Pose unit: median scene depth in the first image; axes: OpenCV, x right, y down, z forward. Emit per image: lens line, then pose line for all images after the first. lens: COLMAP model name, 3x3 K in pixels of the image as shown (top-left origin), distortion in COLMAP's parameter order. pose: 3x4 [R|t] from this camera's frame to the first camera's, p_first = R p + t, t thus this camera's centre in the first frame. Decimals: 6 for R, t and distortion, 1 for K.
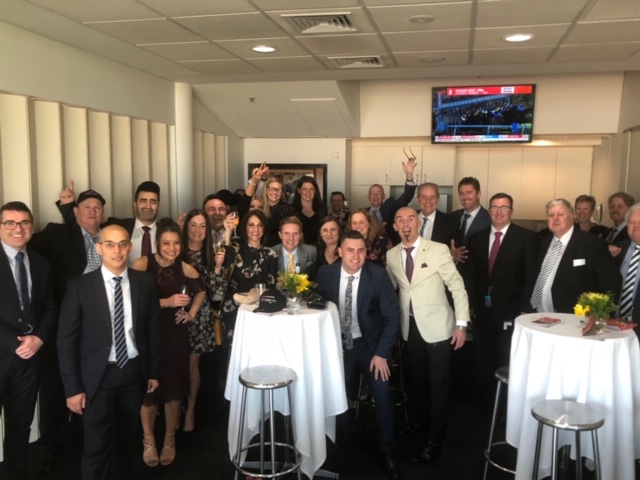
lens RADIAL K [[595.2, 0, 327.2], [0, 595.2, 241.6], [0, 0, 1]] dist [0.011187, -0.001361]
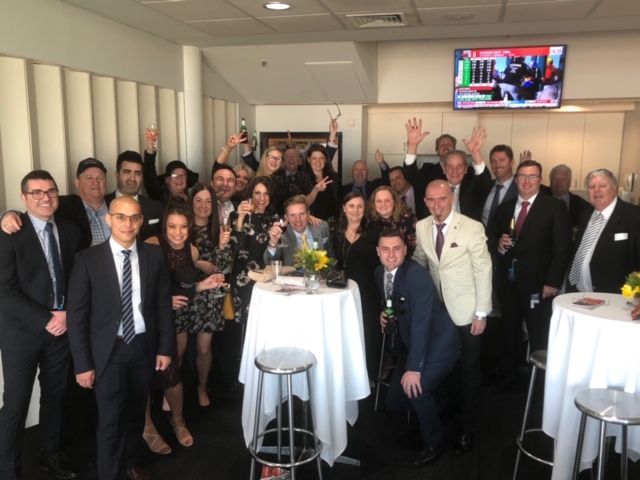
lens RADIAL K [[543.6, 0, 319.3], [0, 543.6, 235.6], [0, 0, 1]] dist [0.005858, 0.004325]
pose [[0.999889, -0.000492, -0.014917, -0.032907], [0.001276, 0.998615, 0.052604, -0.013170], [0.014870, -0.052618, 0.998504, 0.155250]]
